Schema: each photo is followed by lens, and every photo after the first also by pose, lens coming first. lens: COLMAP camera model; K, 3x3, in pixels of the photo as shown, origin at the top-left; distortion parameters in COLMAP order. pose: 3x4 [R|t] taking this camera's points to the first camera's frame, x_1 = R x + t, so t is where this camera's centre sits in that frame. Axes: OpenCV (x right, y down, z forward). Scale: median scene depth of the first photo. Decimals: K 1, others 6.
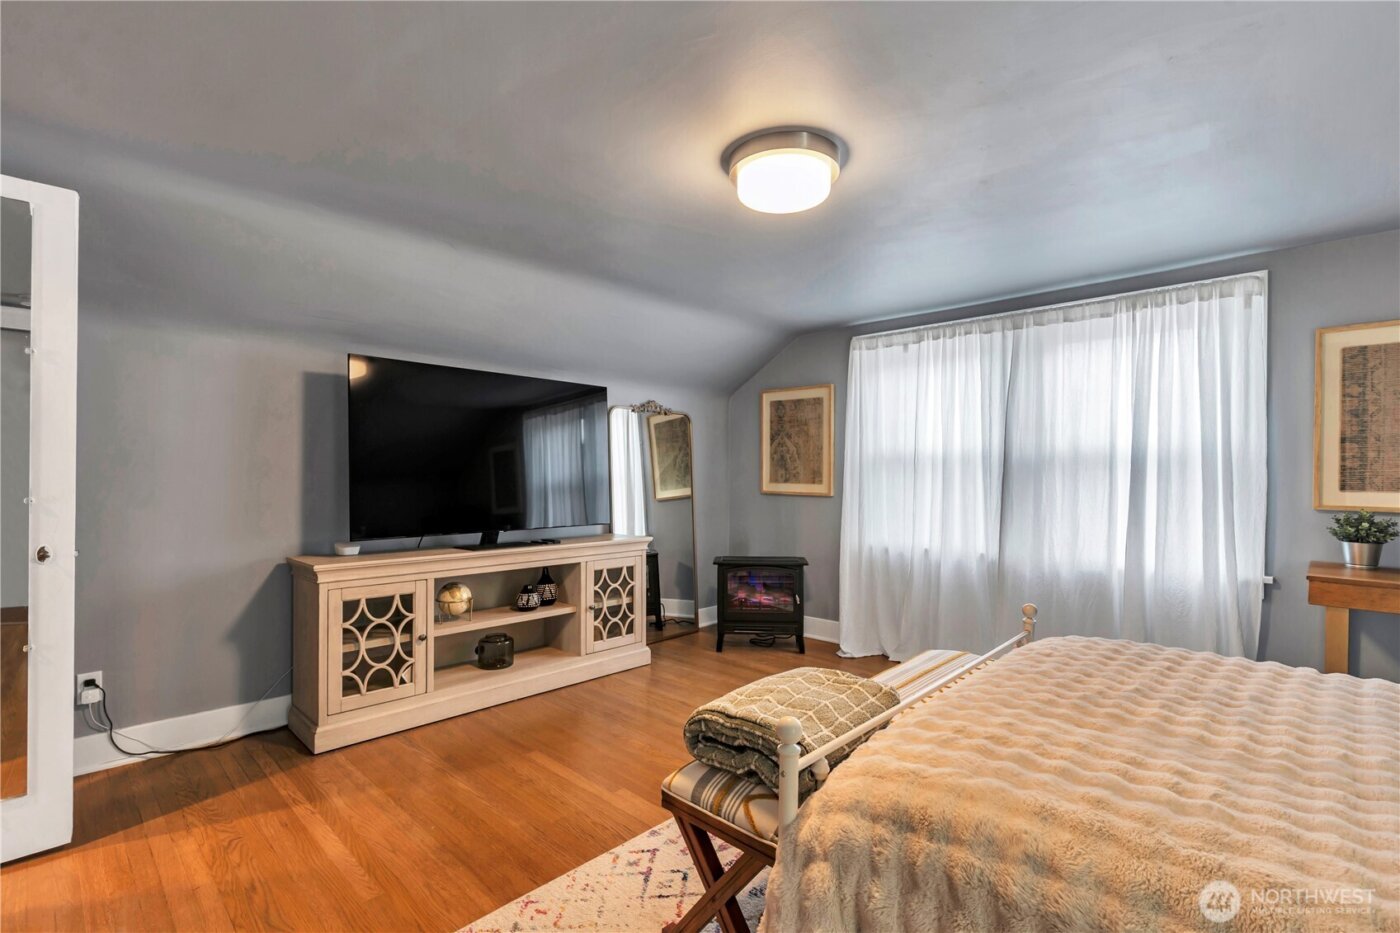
lens RADIAL K [[632.3, 0, 697.3], [0, 632.3, 473.2], [0, 0, 1]] dist [0.000164, 0.000227]
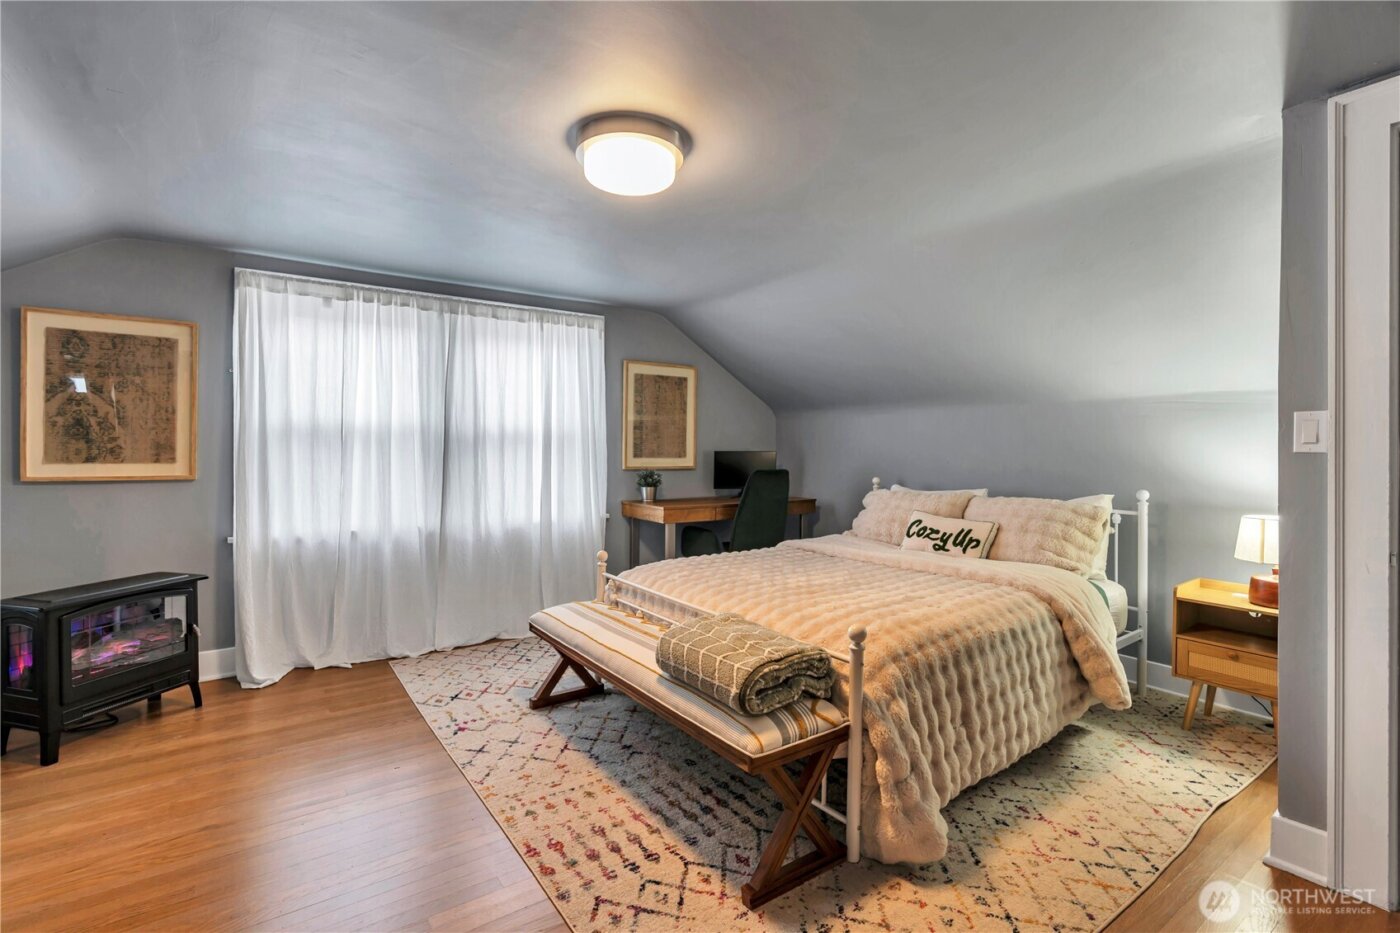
lens RADIAL K [[640.5, 0, 677.0], [0, 640.5, 448.9], [0, 0, 1]] dist [-0.002018, -0.000215]
pose [[0.215271, -0.004496, 0.976544, -0.462974], [-0.001232, 0.999987, 0.004875, -0.003206], [-0.976553, -0.002253, 0.215263, 0.379976]]
